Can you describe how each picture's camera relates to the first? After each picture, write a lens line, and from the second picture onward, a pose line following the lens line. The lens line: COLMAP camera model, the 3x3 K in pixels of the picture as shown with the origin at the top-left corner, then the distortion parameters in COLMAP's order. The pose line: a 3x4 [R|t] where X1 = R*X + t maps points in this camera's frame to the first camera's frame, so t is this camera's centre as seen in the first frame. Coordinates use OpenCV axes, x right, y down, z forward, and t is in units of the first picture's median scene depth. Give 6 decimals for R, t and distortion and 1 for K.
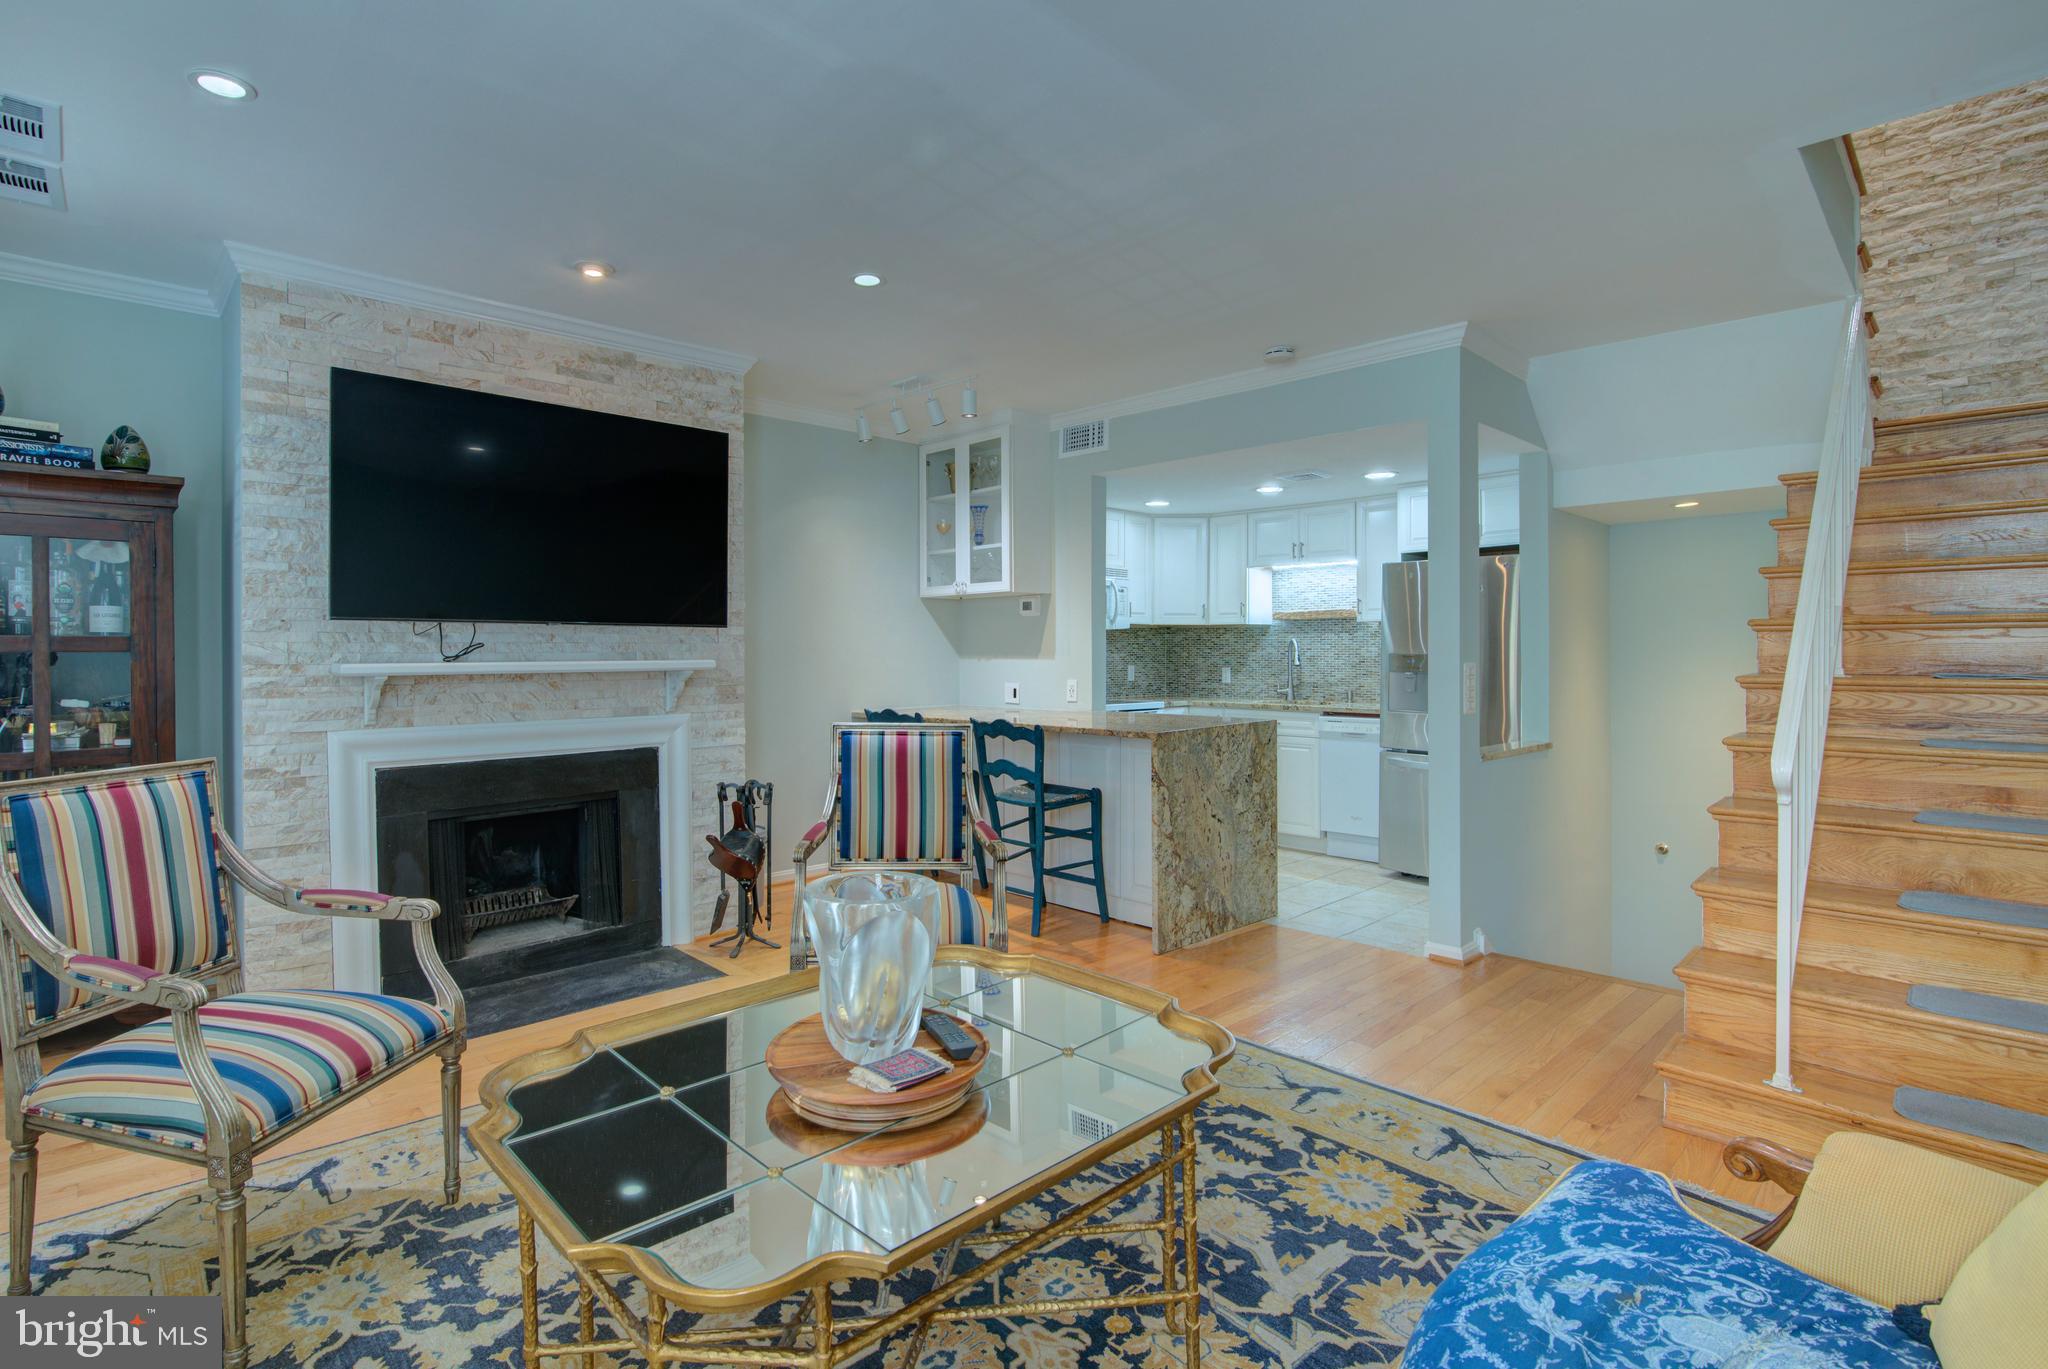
lens RADIAL K [[947.7, 0, 974.5], [0, 947.7, 662.8], [0, 0, 1]] dist [-0.022267, 0.002368]
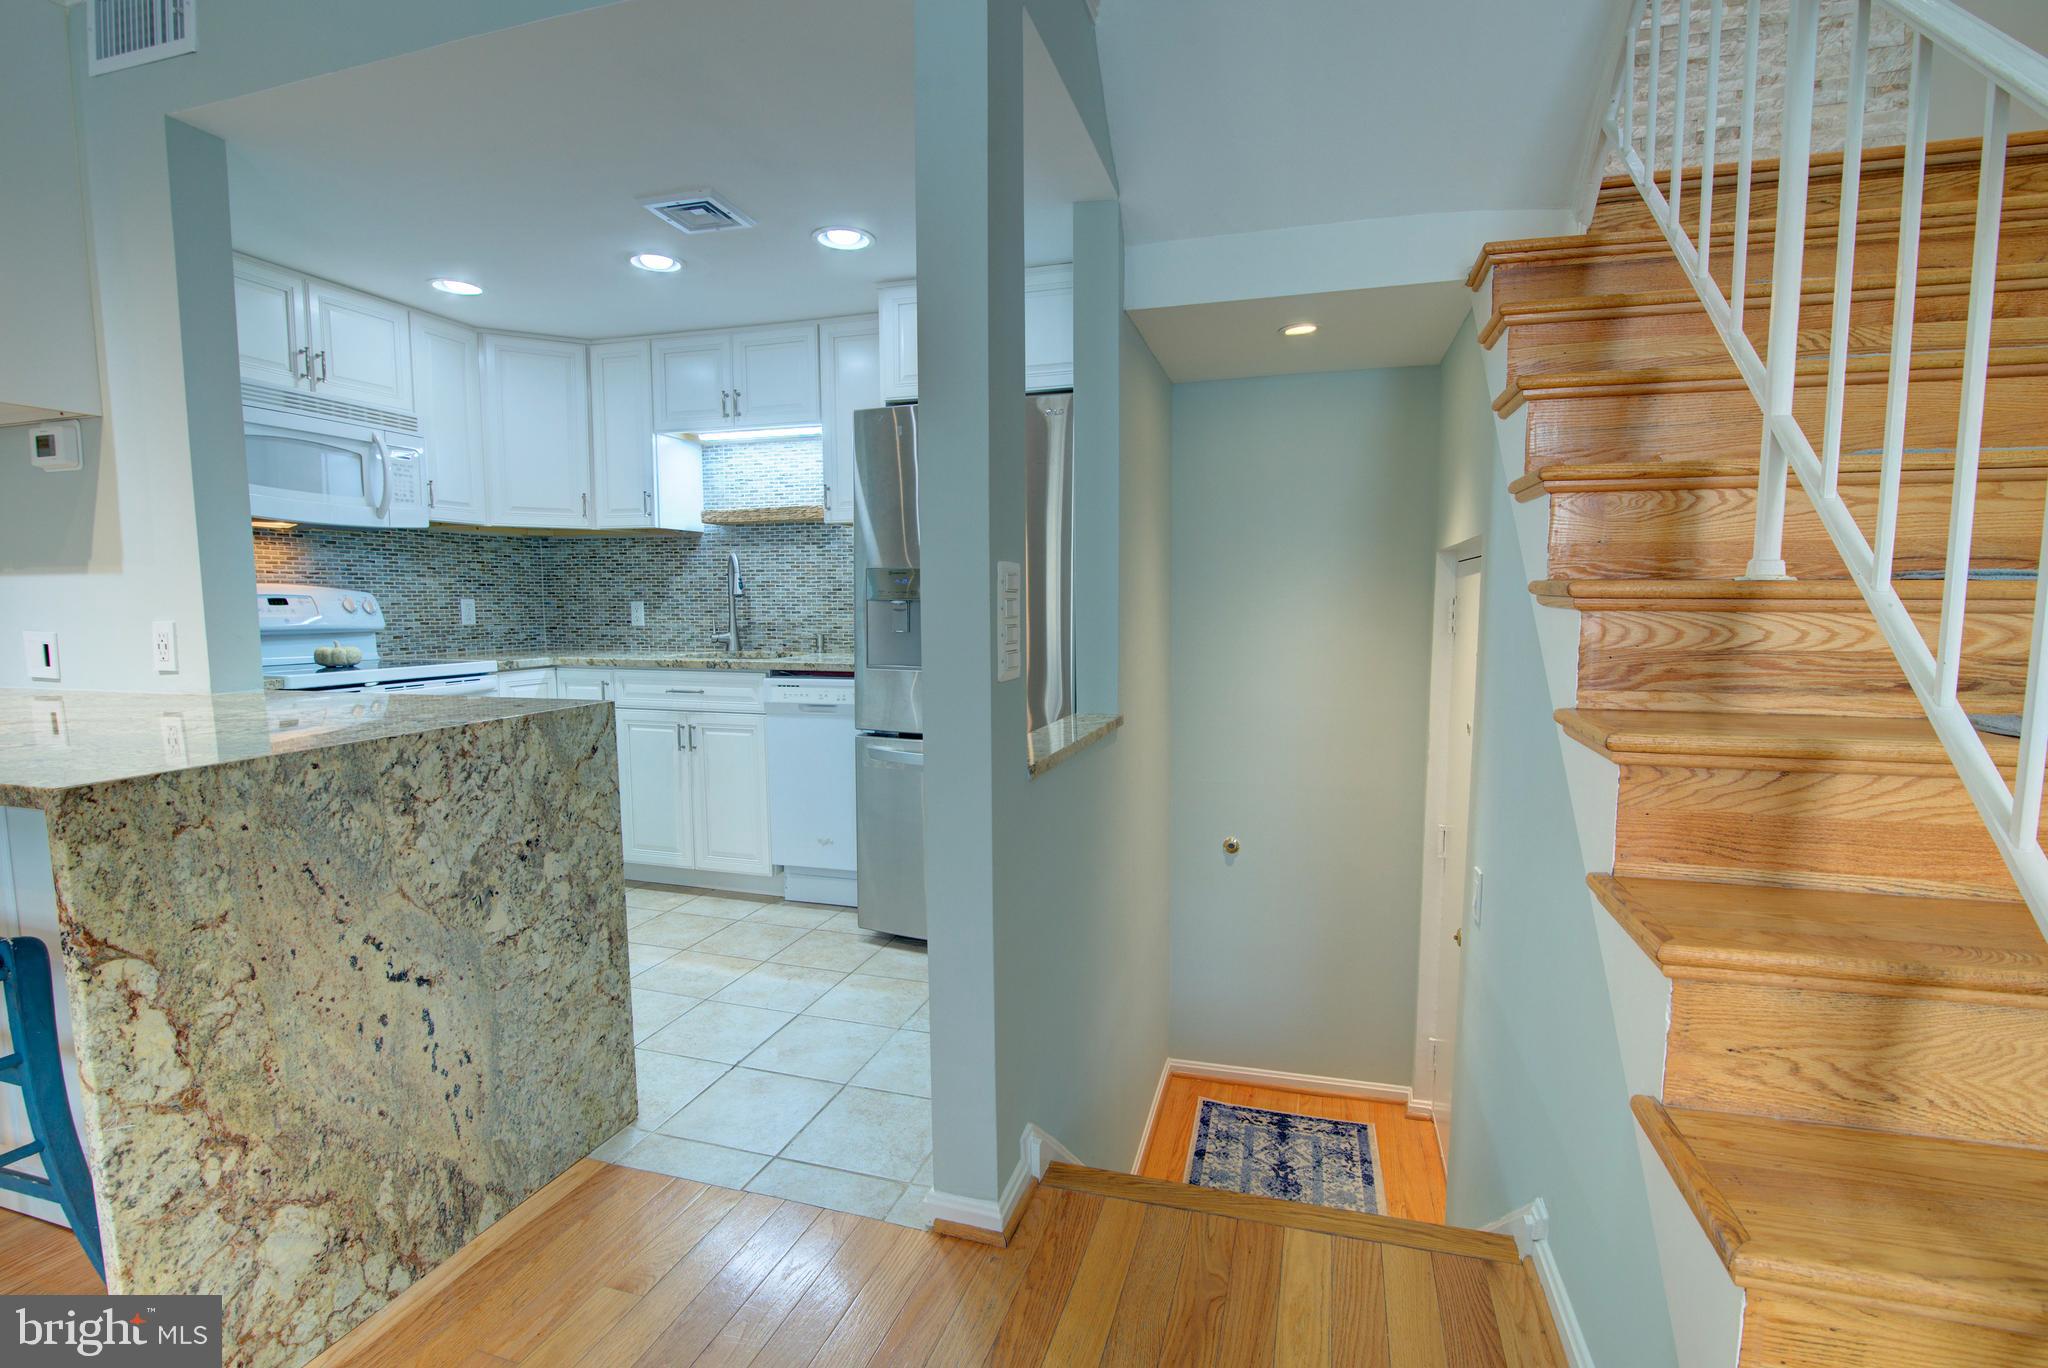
lens RADIAL K [[947.7, 0, 1021.9], [0, 947.7, 693.7], [0, 0, 1]] dist [-0.022267, 0.002368]
pose [[0.862030, -0.050416, 0.504344, 0.205012], [0.006066, 0.995996, 0.089195, 0.014084], [-0.506821, -0.073829, 0.858884, 0.408272]]
